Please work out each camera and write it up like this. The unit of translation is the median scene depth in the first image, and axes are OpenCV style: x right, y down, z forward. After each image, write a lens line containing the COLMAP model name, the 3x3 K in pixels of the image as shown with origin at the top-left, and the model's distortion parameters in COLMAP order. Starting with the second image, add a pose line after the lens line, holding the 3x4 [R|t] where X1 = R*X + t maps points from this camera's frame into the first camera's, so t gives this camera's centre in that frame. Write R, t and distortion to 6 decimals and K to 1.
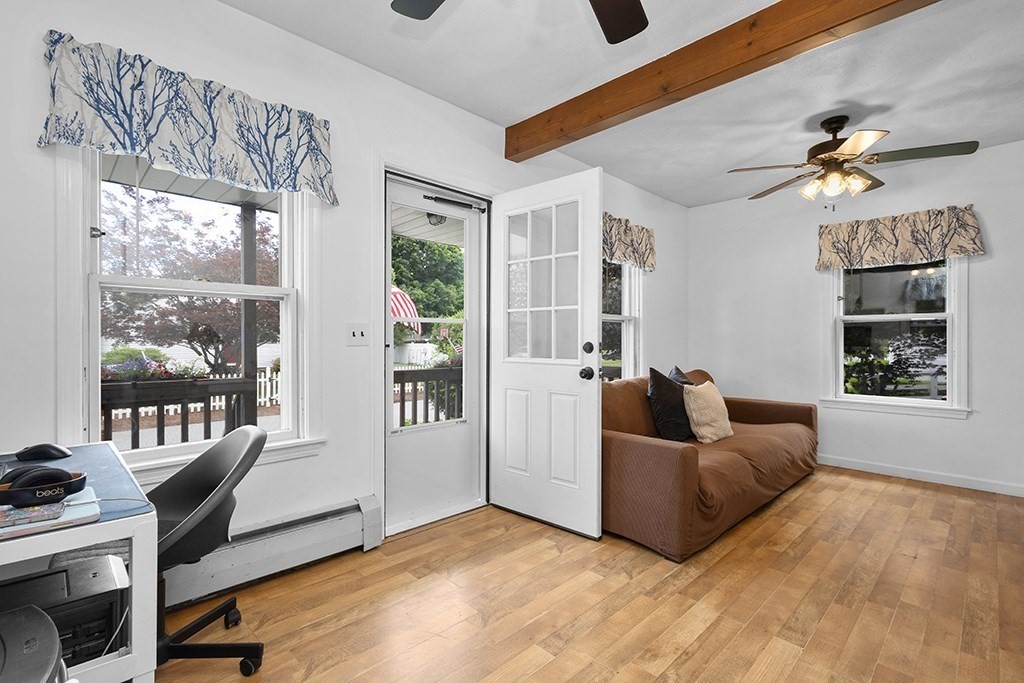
lens RADIAL K [[475.1, 0, 526.6], [0, 475.1, 342.2], [0, 0, 1]] dist [-0.000421, -0.000615]
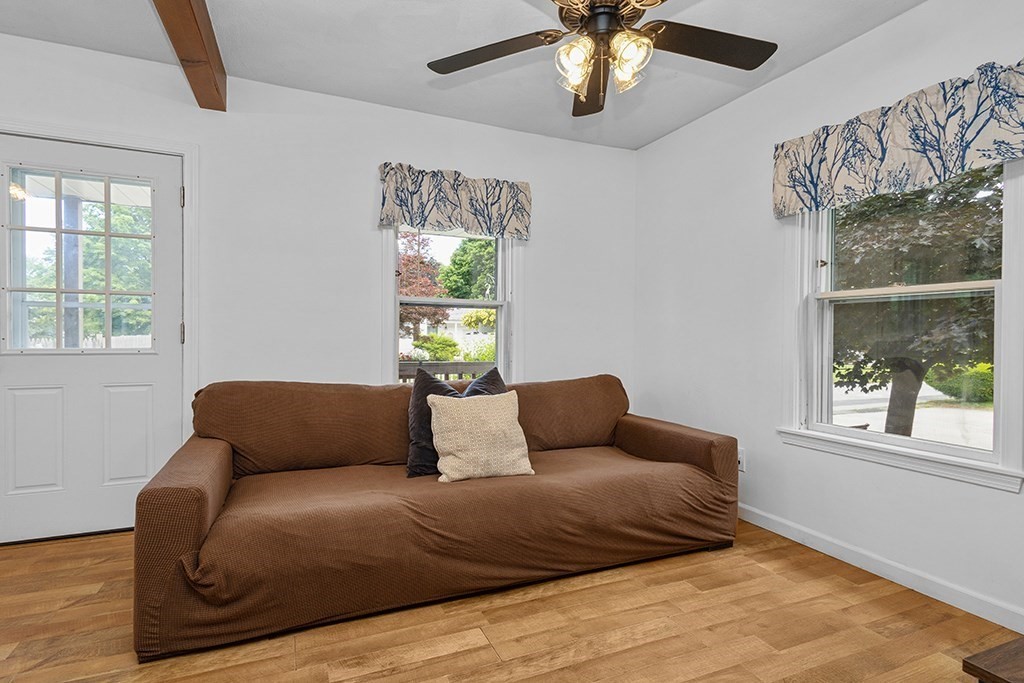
lens RADIAL K [[492.1, 0, 512.0], [0, 492.1, 341.5], [0, 0, 1]] dist [0.002059, -0.000074]
pose [[0.928908, 0.009269, -0.370195, 0.672326], [-0.007468, 0.999952, 0.006297, 0.006742], [0.370235, -0.003085, 0.928933, 0.353847]]
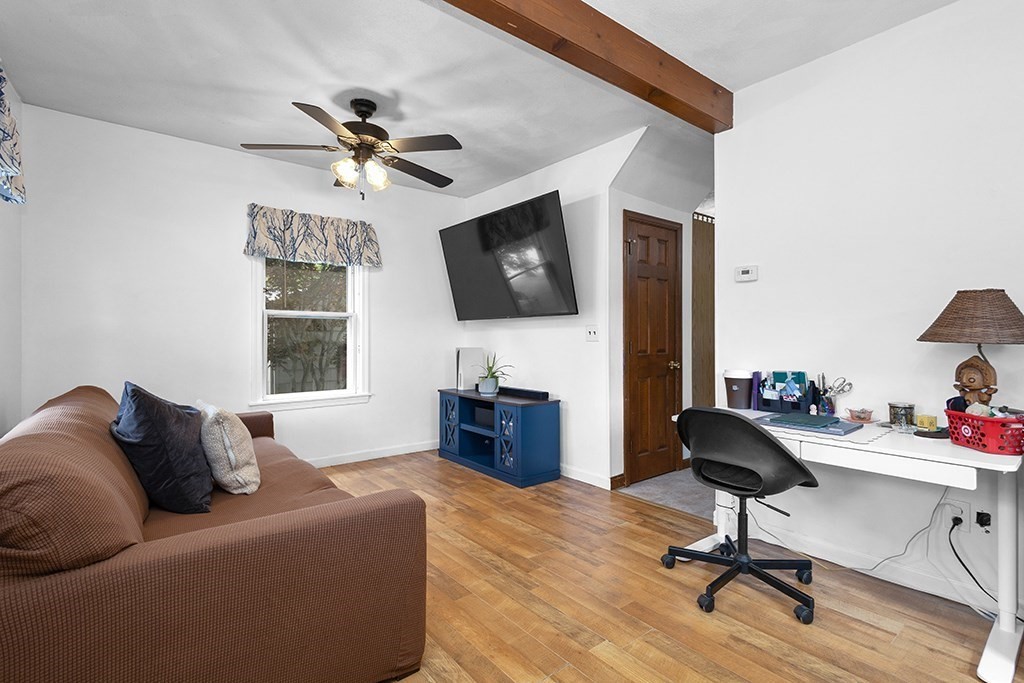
lens RADIAL K [[466.4, 0, 513.9], [0, 466.4, 336.4], [0, 0, 1]] dist [0.000775, -0.000276]
pose [[0.119987, 0.000176, 0.992775, -0.213561], [0.002337, 0.999997, -0.000460, -0.002589], [-0.992773, 0.002375, 0.119986, 0.530082]]
